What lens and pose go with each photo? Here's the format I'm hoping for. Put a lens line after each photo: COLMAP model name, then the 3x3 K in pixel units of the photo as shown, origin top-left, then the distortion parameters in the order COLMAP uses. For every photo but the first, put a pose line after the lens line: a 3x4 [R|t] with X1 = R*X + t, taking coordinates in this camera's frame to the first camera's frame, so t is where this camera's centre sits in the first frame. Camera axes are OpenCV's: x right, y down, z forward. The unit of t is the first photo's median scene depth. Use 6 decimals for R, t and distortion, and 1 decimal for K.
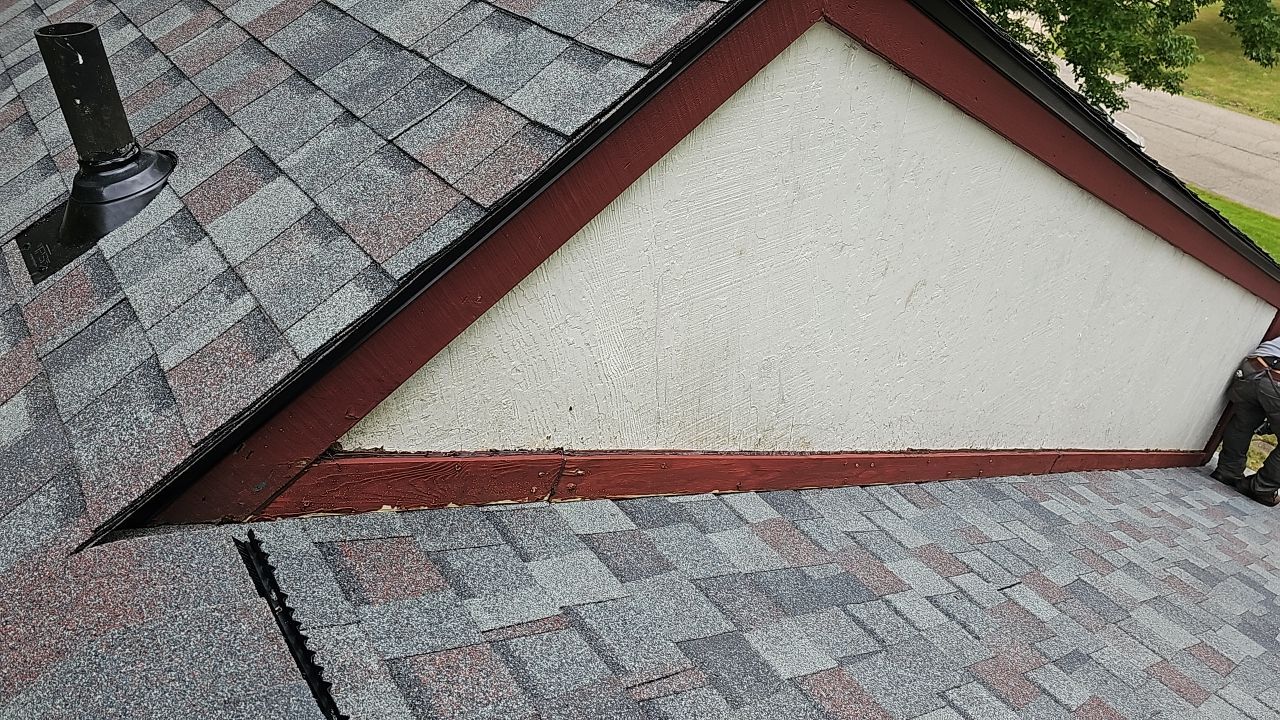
lens RADIAL K [[858.7, 0, 657.8], [0, 858.7, 367.6], [0, 0, 1]] dist [0.067502, -0.067768]
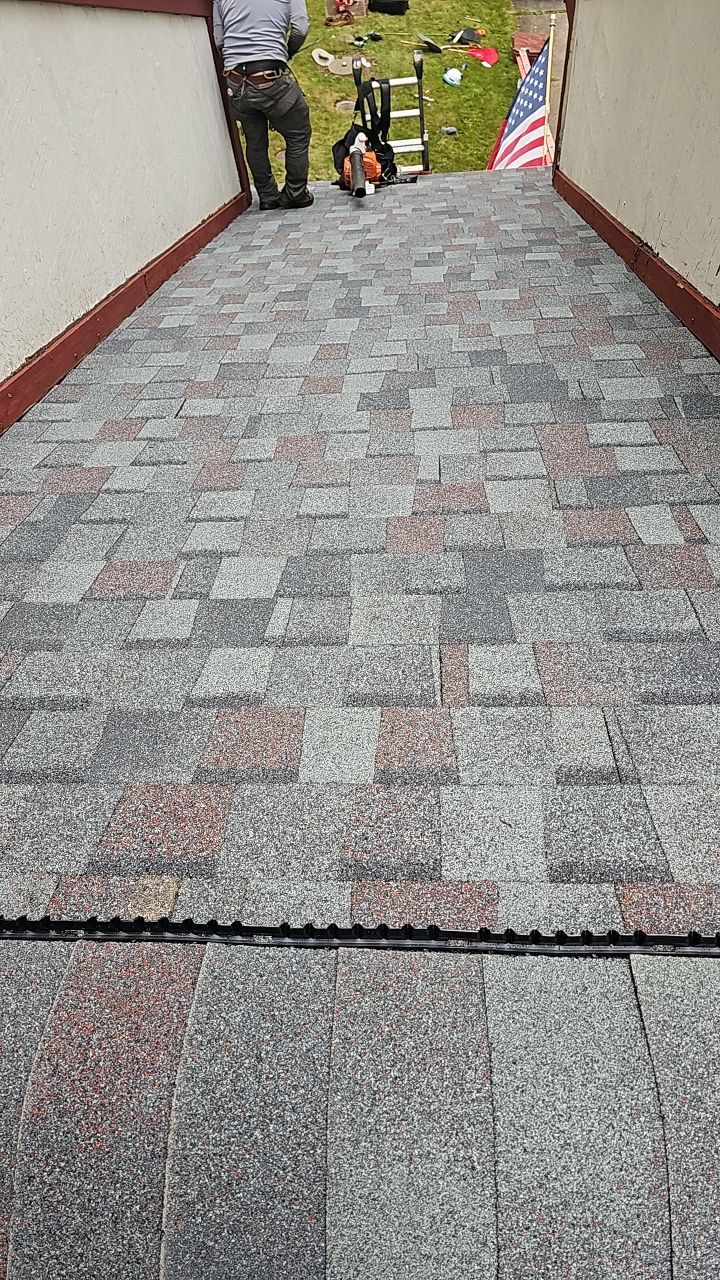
lens RADIAL K [[858.7, 0, 348.9], [0, 858.7, 639.7], [0, 0, 1]] dist [0.067502, -0.067768]
pose [[0.633531, -0.714942, 0.295797, 0.003900], [0.534575, 0.680850, 0.500673, 0.019552], [-0.559345, -0.159066, 0.813530, -0.092323]]
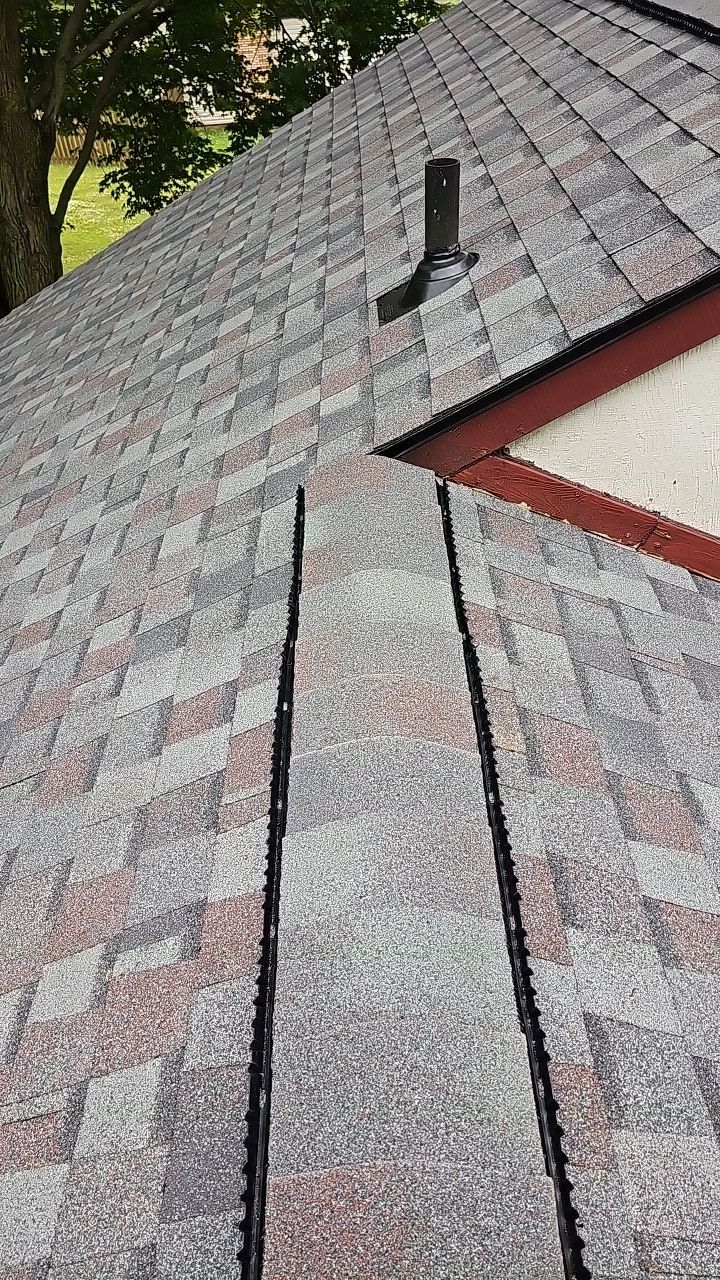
lens RADIAL K [[858.7, 0, 357.1], [0, 858.7, 636.3], [0, 0, 1]] dist [0.067502, -0.067768]
pose [[0.795308, 0.333605, -0.506155, 0.250748], [-0.280402, 0.942711, 0.180749, 0.159401], [0.537457, -0.001824, 0.843289, -0.367233]]
